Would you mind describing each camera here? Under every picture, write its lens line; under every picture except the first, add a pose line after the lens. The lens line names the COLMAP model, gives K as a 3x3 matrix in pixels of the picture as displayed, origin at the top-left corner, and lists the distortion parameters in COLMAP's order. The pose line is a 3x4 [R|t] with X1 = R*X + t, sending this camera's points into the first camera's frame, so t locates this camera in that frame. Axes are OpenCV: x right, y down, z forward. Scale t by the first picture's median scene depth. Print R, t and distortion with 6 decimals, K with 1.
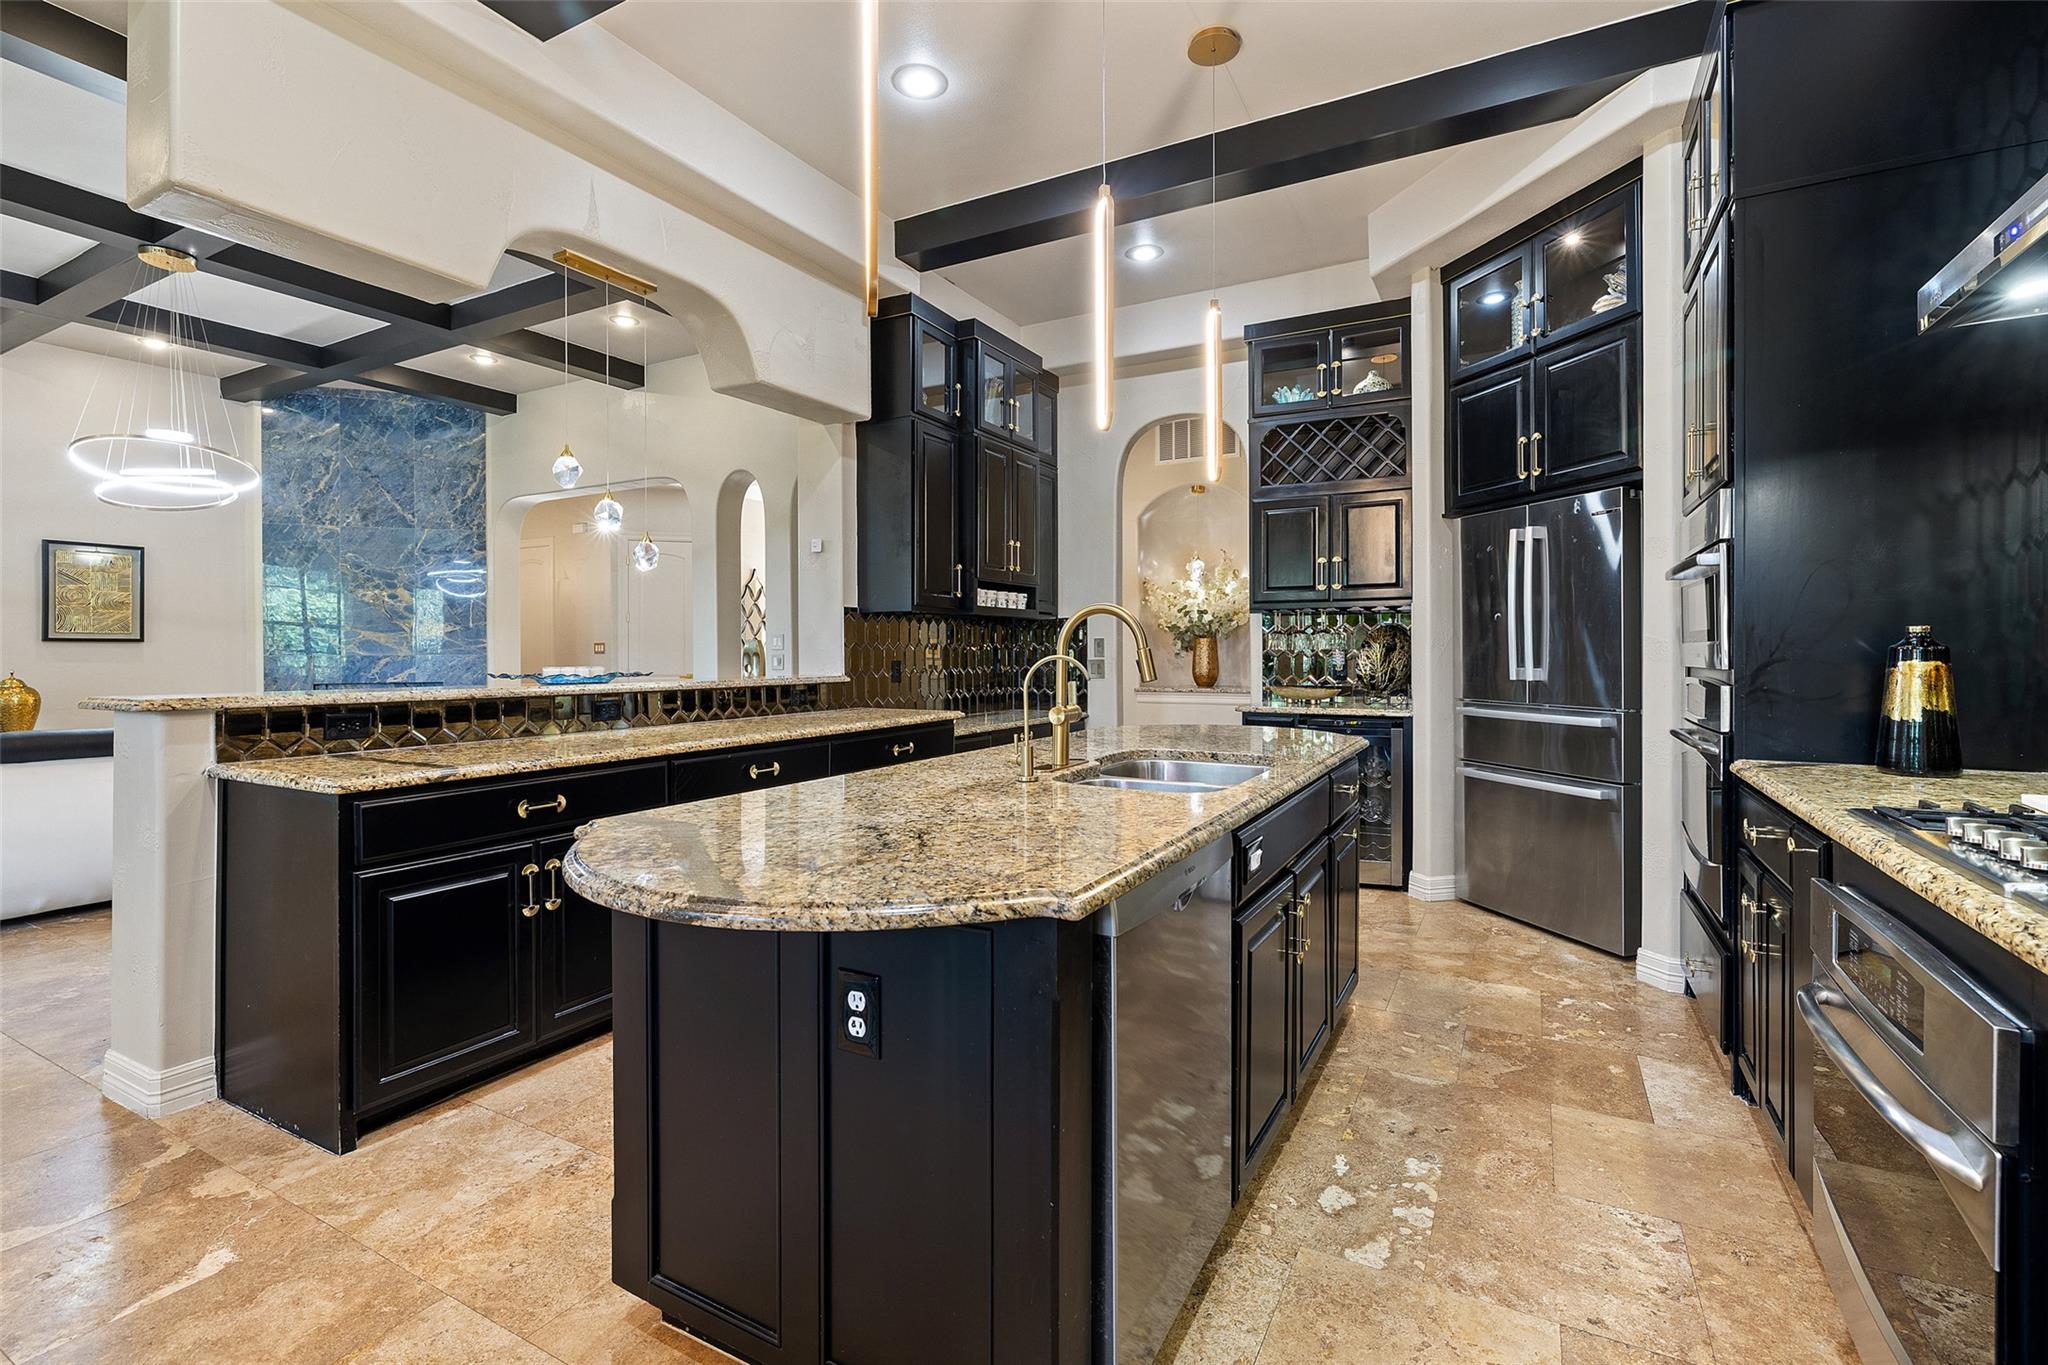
lens RADIAL K [[929.9, 0, 1017.9], [0, 929.9, 662.5], [0, 0, 1]] dist [0.001556, 0.000889]
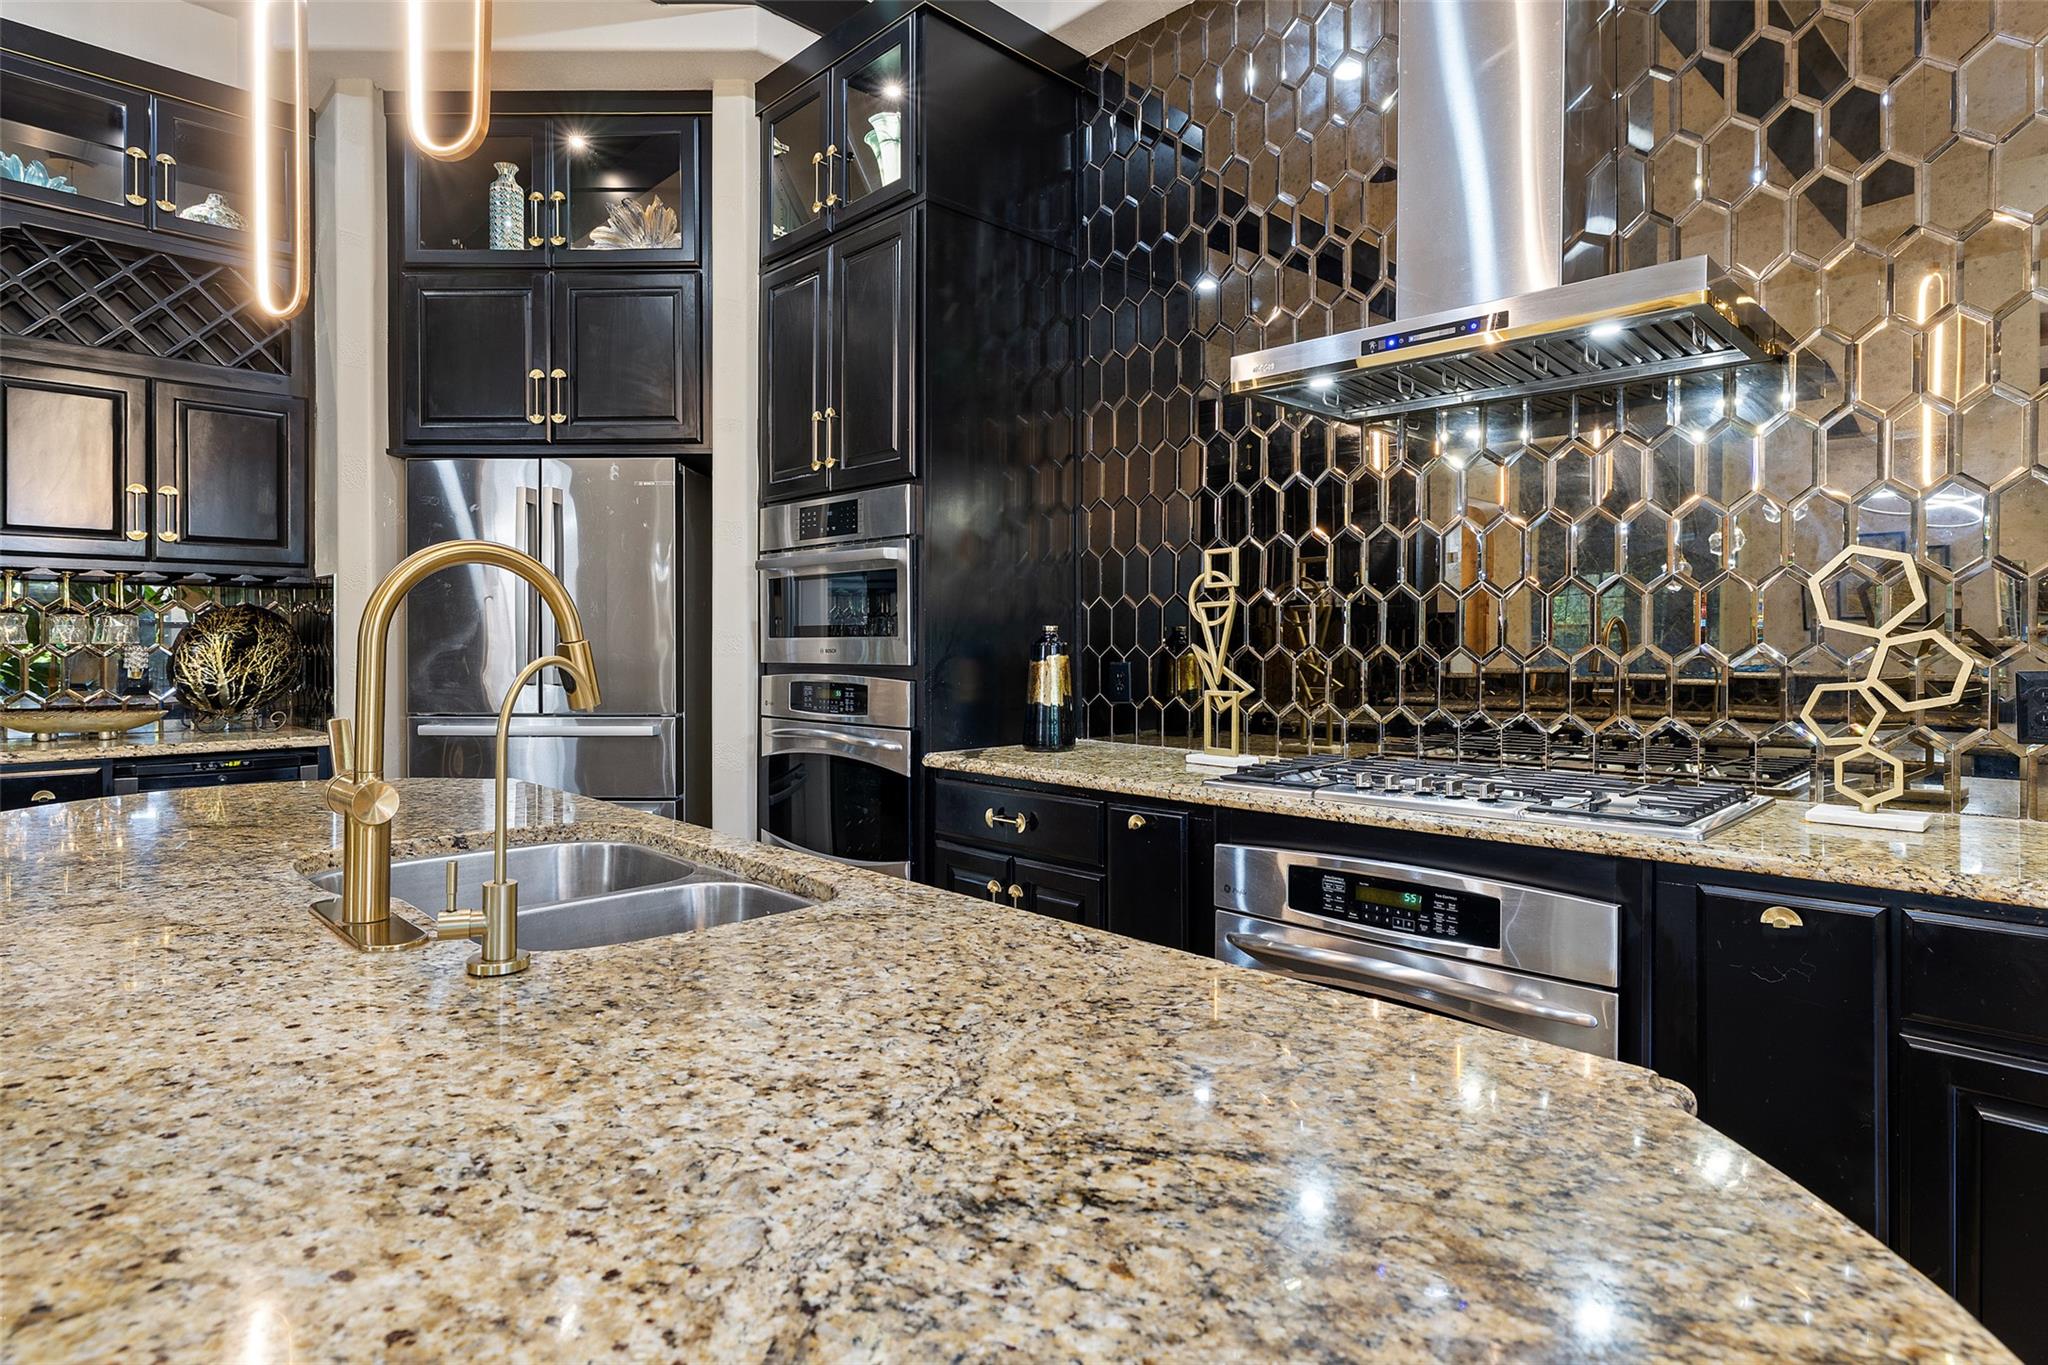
lens RADIAL K [[1091.1, 0, 1031.0], [0, 1091.1, 675.4], [0, 0, 1]] dist [-0.001363, -0.000912]
pose [[0.274162, -0.015458, 0.961559, -0.105920], [0.008974, 0.999868, 0.013516, 0.001330], [-0.961642, 0.004924, 0.274265, 0.173154]]
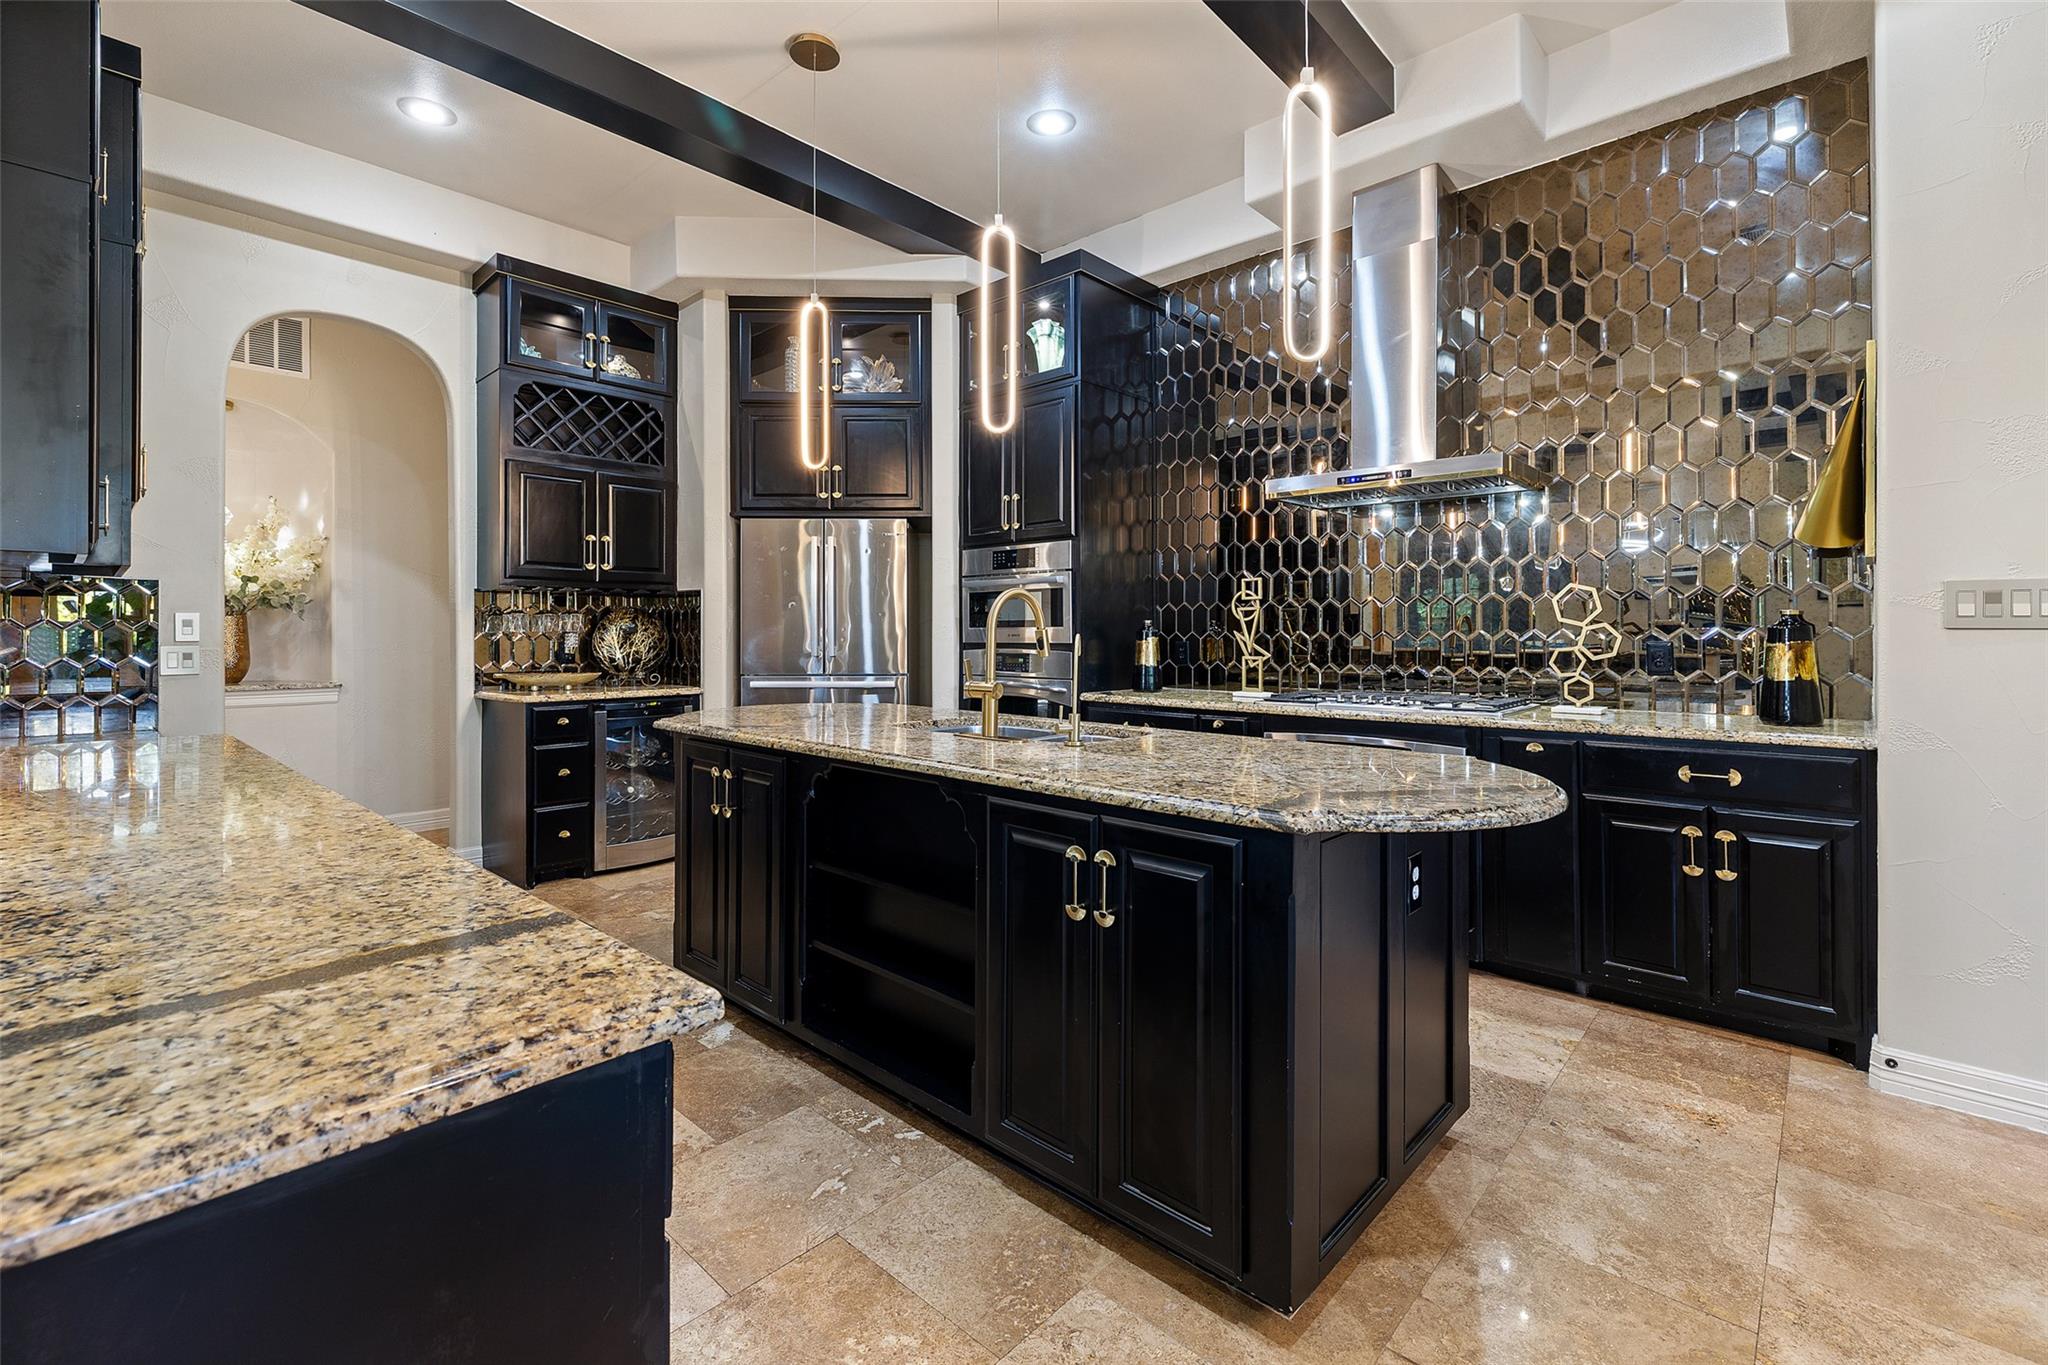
lens RADIAL K [[888.5, 0, 1042.2], [0, 888.5, 639.2], [0, 0, 1]] dist [0.003397, -0.001360]
pose [[0.231387, 0.004835, 0.972850, -0.278402], [0.011546, 0.999904, -0.007715, 0.004032], [-0.972793, 0.013018, 0.231309, 0.208422]]
